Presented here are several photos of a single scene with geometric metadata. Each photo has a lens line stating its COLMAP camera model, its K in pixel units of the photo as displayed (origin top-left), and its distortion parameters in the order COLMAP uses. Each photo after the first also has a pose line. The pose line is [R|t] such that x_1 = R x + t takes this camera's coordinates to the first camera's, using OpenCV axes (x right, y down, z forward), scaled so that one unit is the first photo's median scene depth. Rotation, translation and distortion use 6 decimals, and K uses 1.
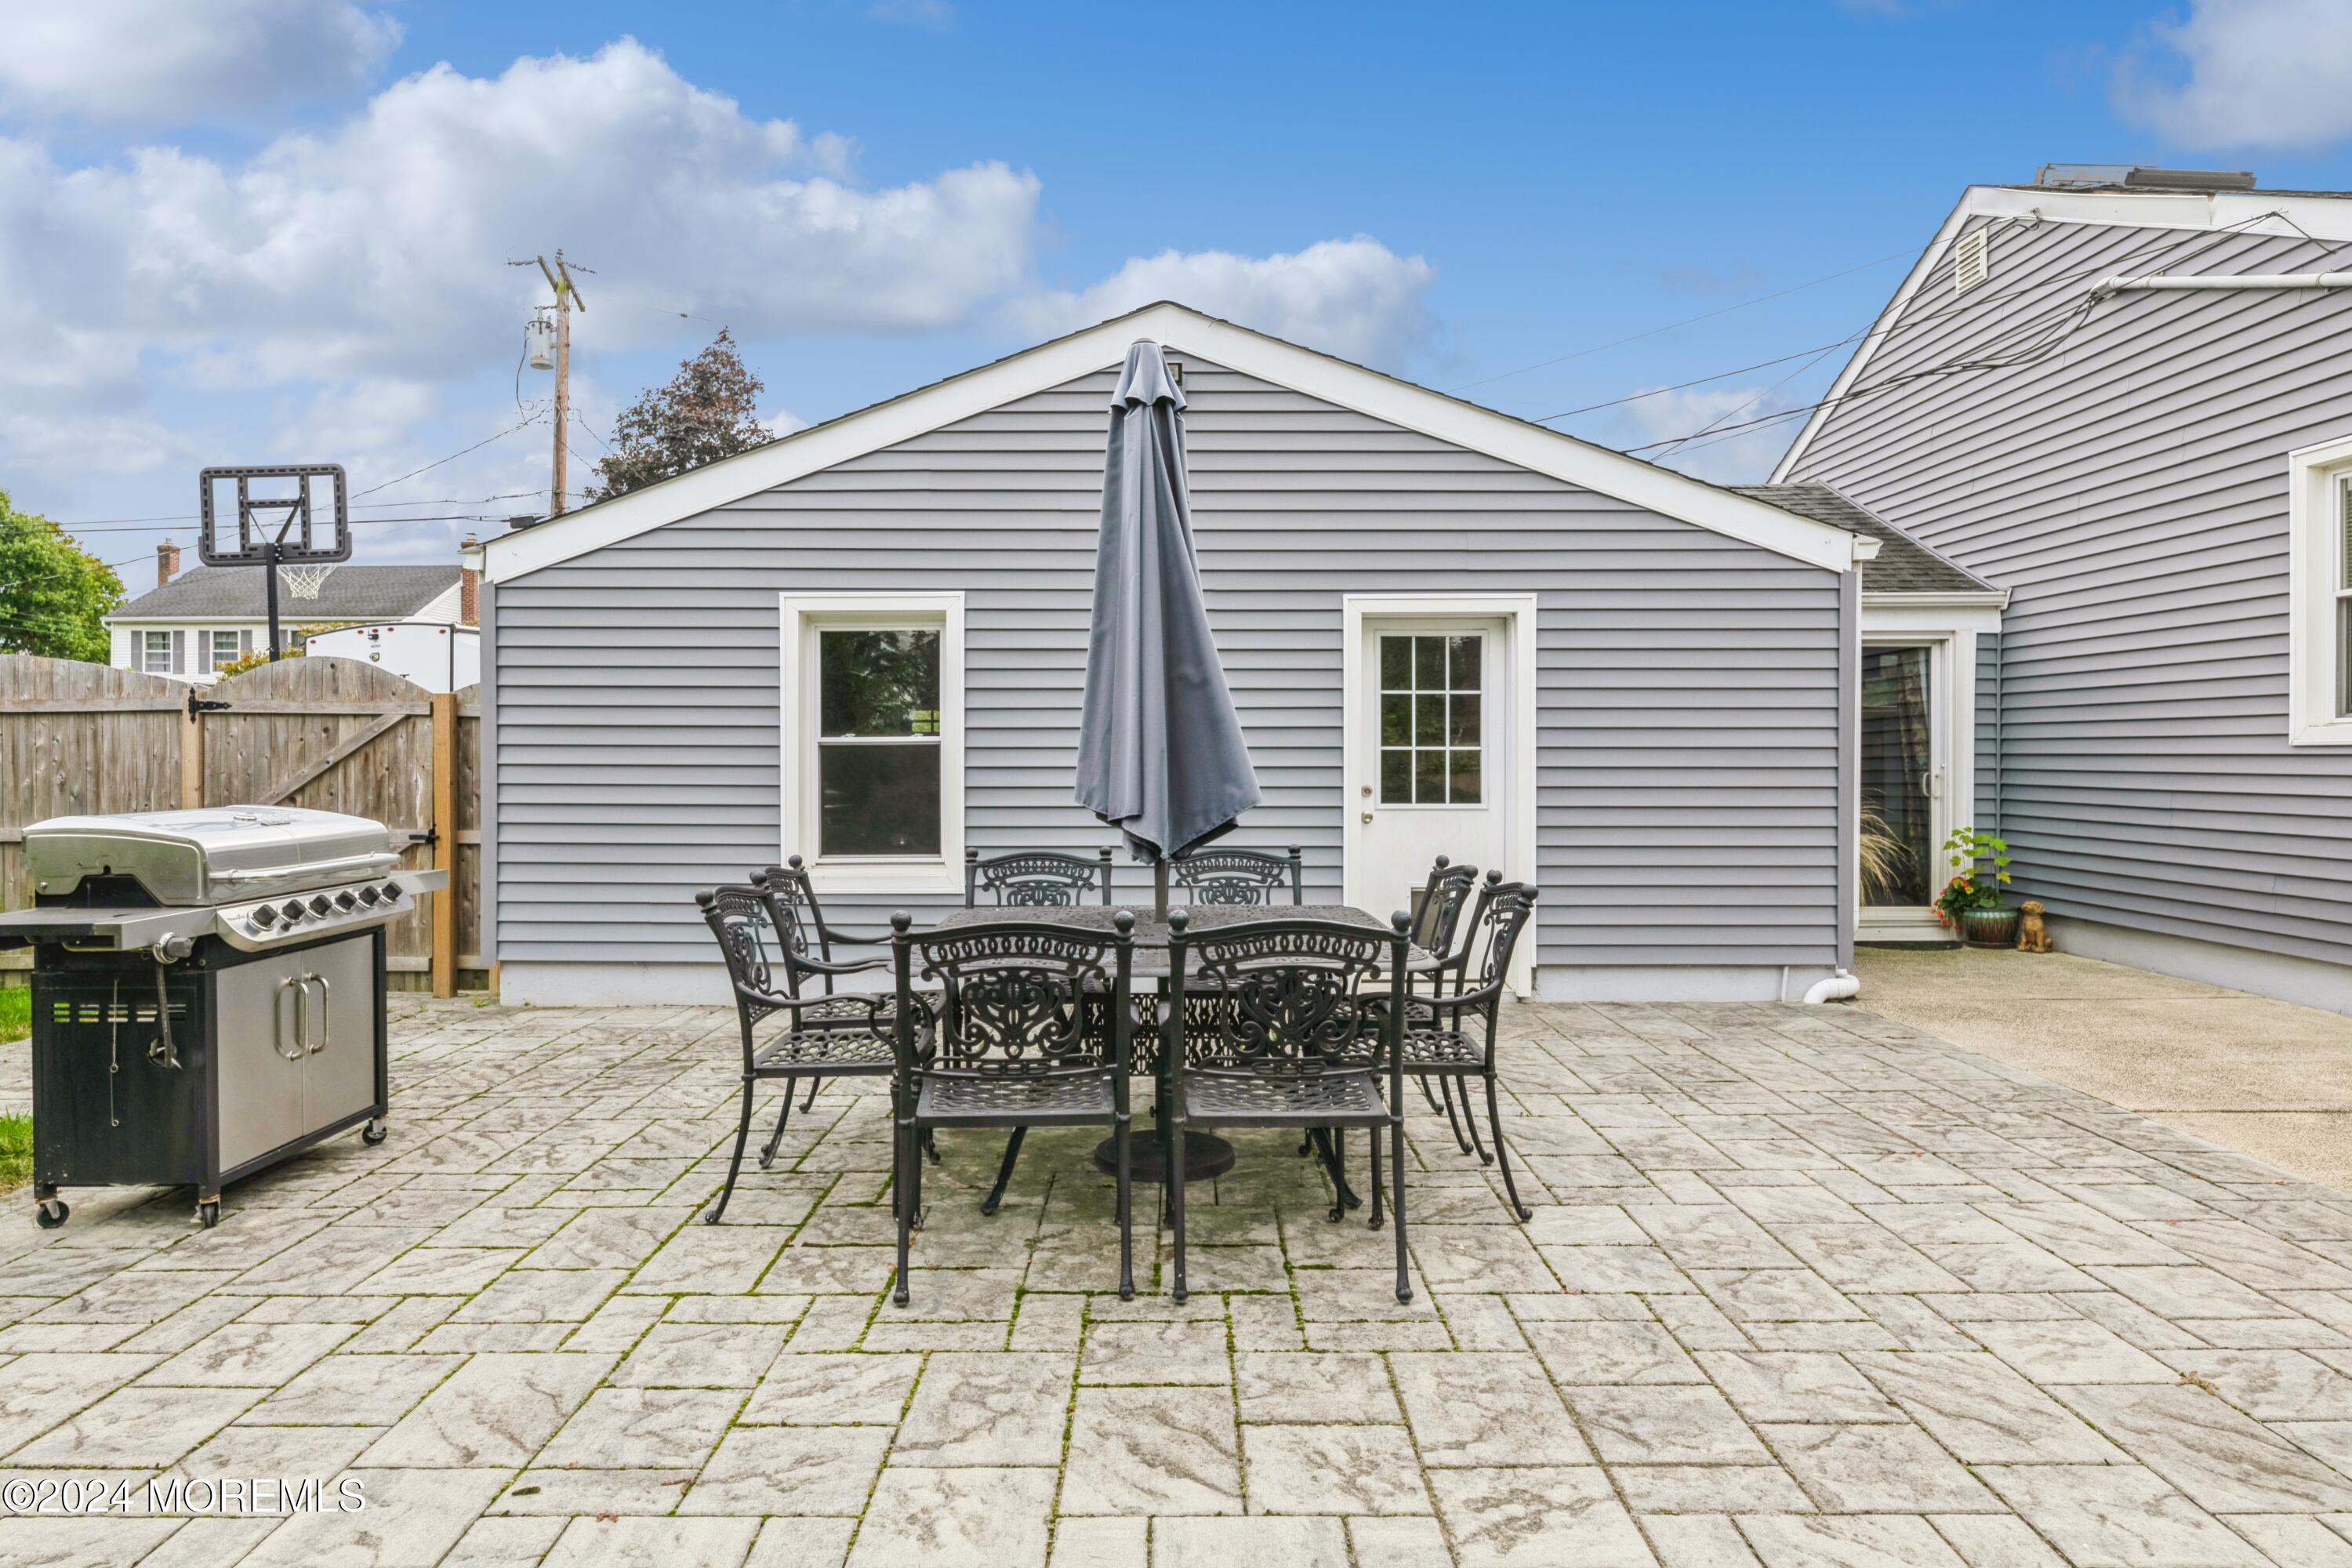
lens RADIAL K [[1425.3, 0, 1181.0], [0, 1425.3, 764.9], [0, 0, 1]] dist [0.002983, -0.001641]
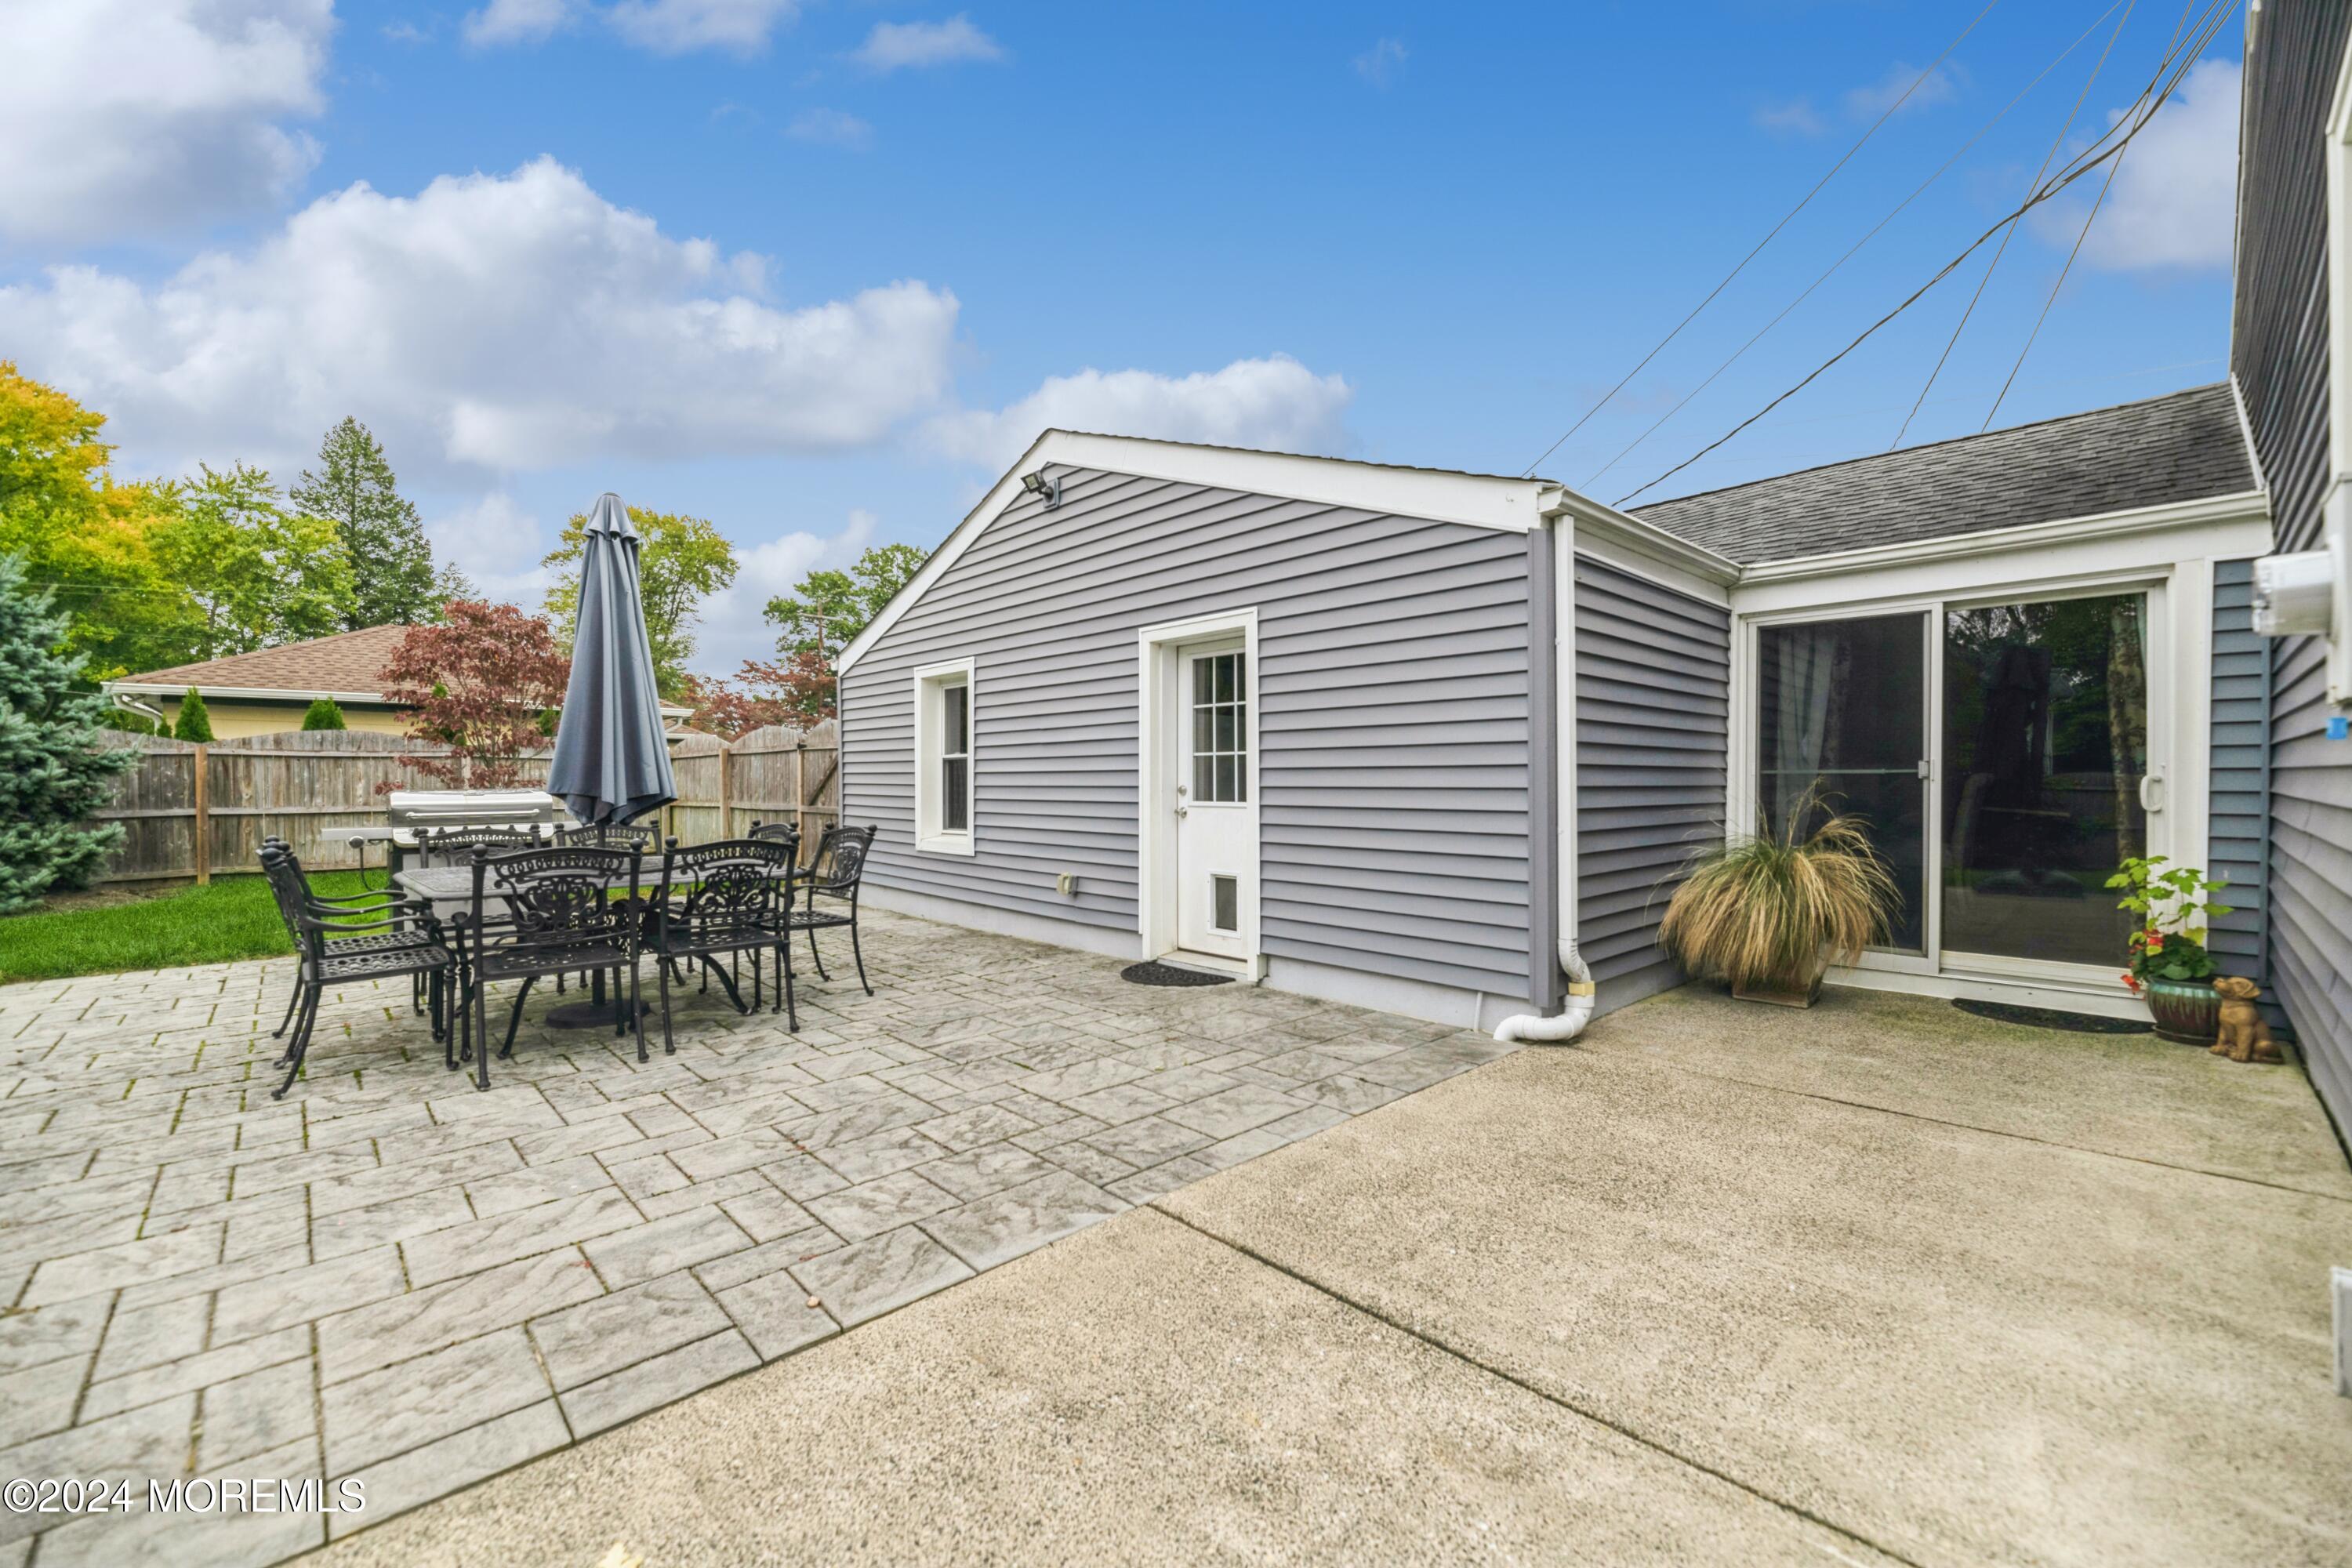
lens RADIAL K [[957.4, 0, 1159.2], [0, 957.4, 774.4], [0, 0, 1]] dist [0.000608, -0.000910]
pose [[0.678780, -0.007300, -0.734306, 0.704079], [-0.001046, 0.999940, -0.010908, 0.013823], [0.734341, 0.008172, 0.678731, 0.442769]]
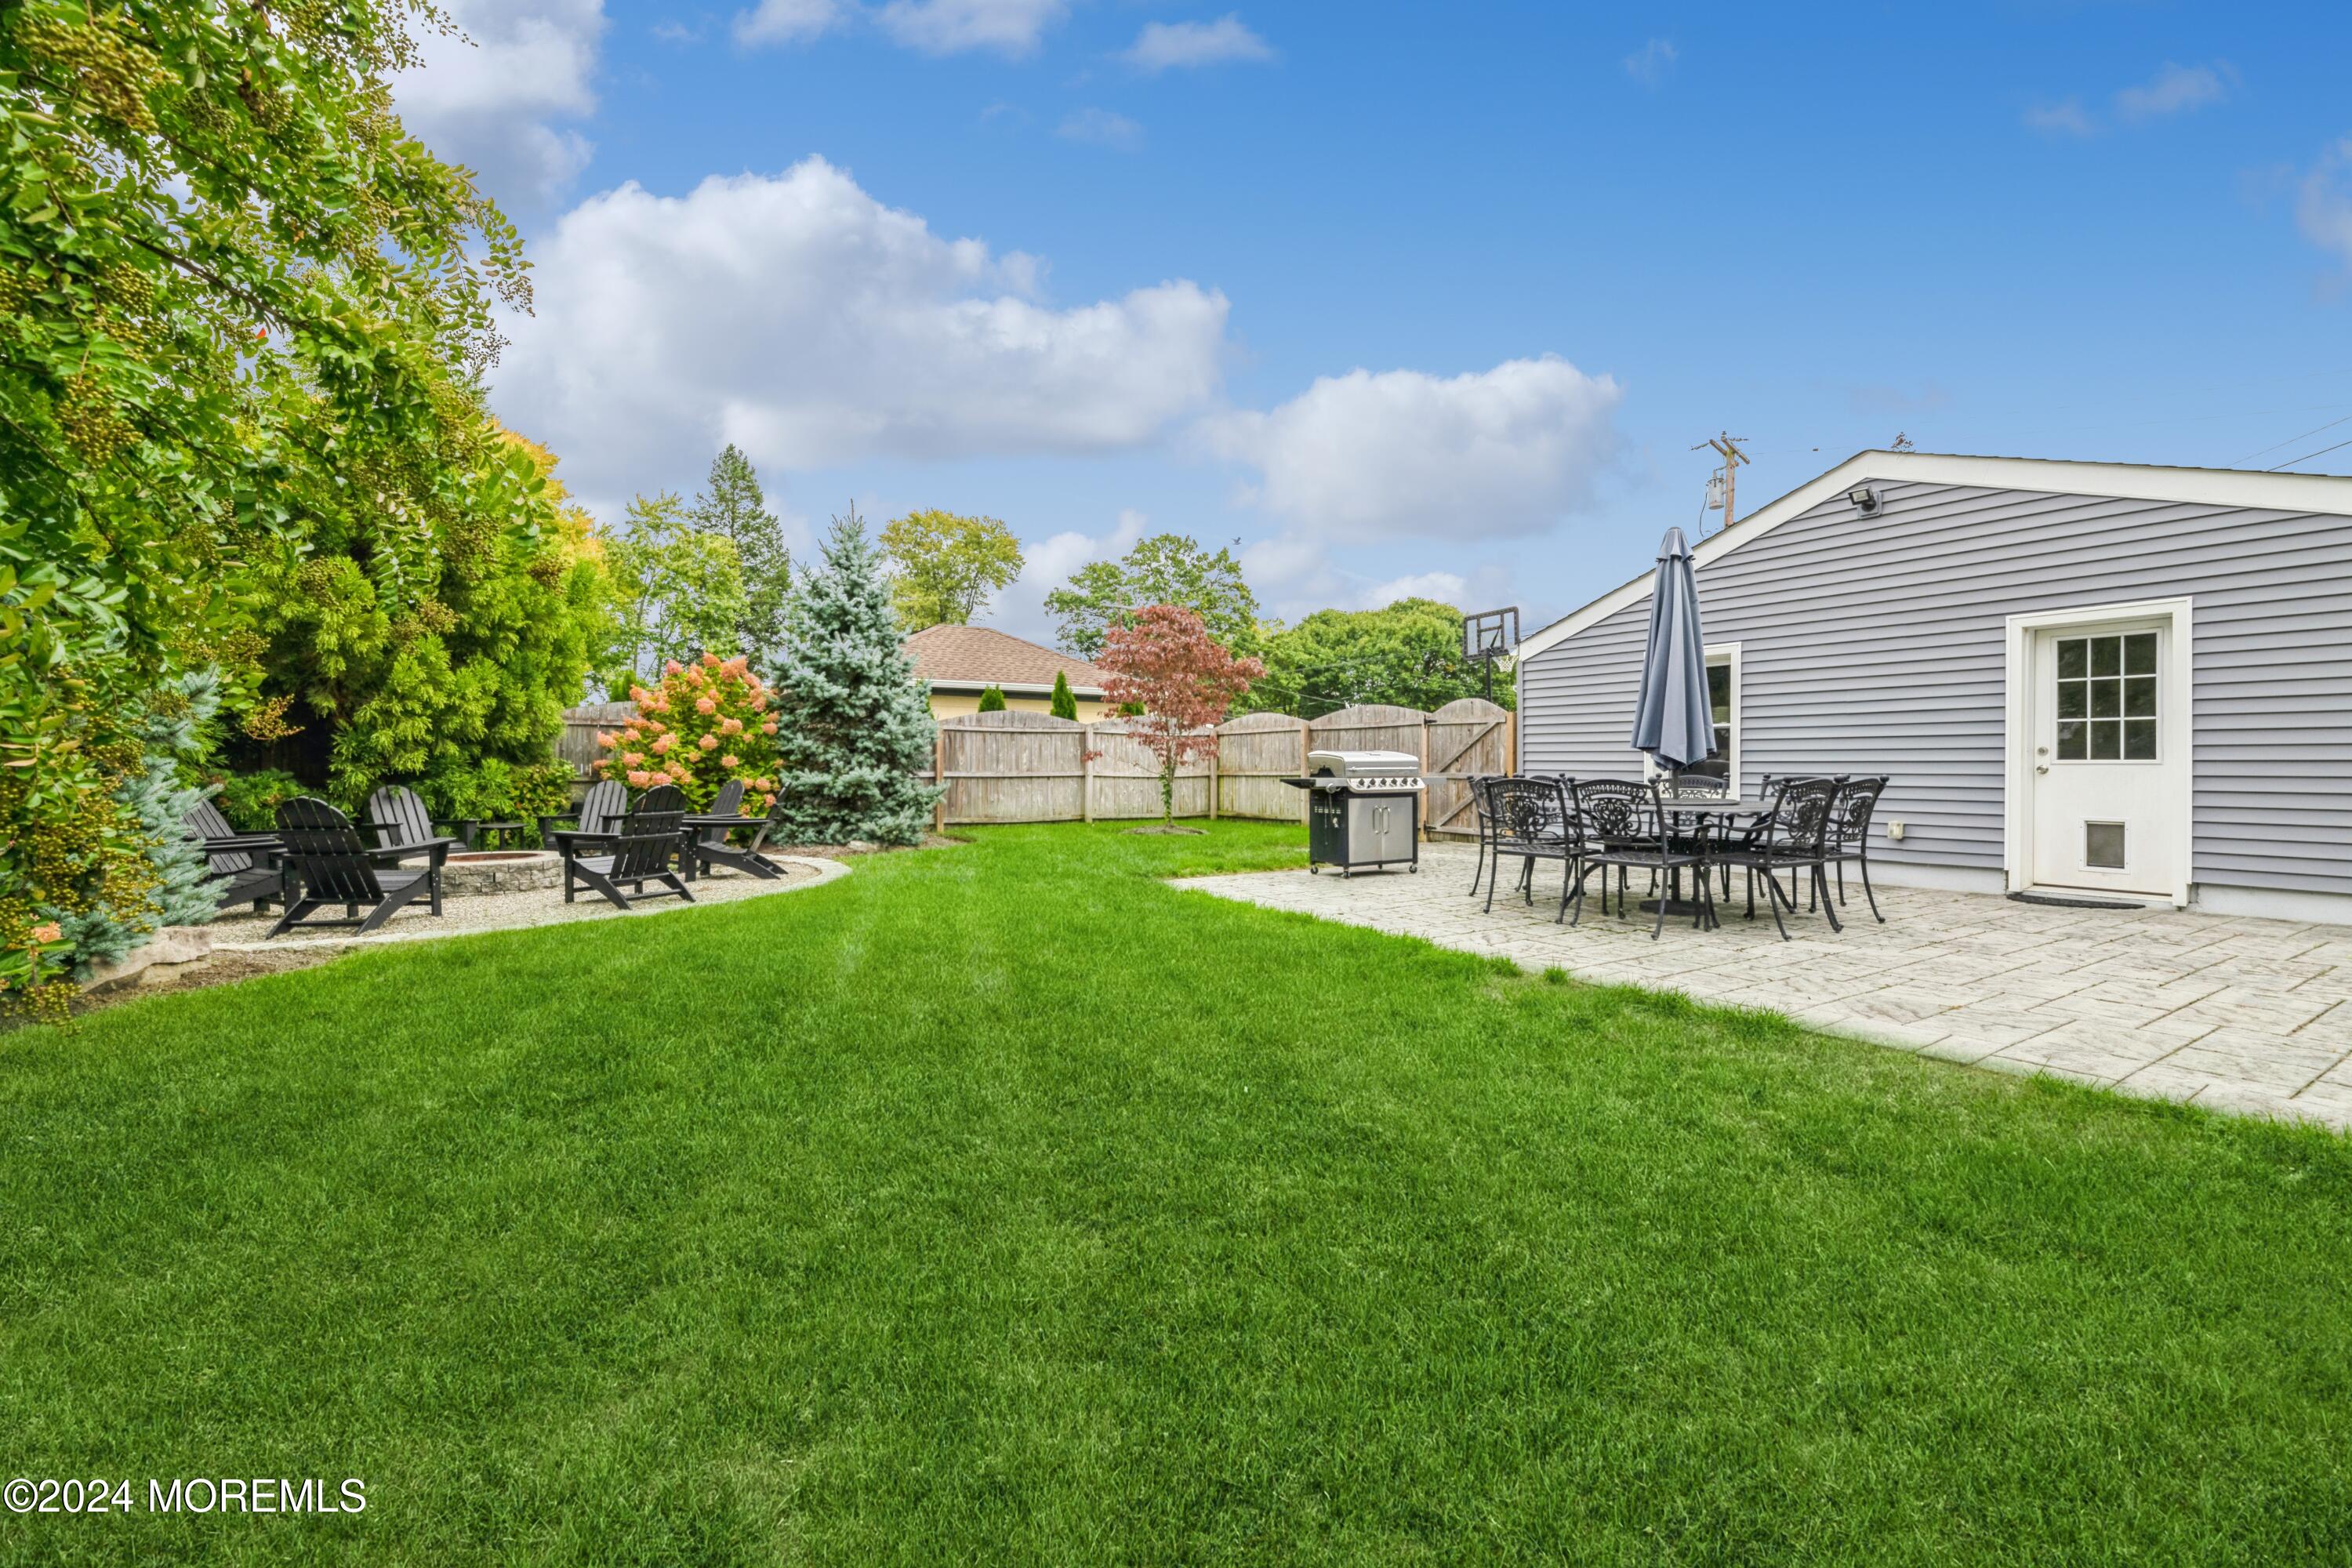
lens RADIAL K [[957.4, 0, 1174.8], [0, 957.4, 764.9], [0, 0, 1]] dist [0.000608, -0.000910]
pose [[0.529399, 0.001510, -0.848372, 0.481899], [-0.005405, 0.999984, -0.001593, 0.038325], [0.848356, 0.005428, 0.529399, -0.239272]]
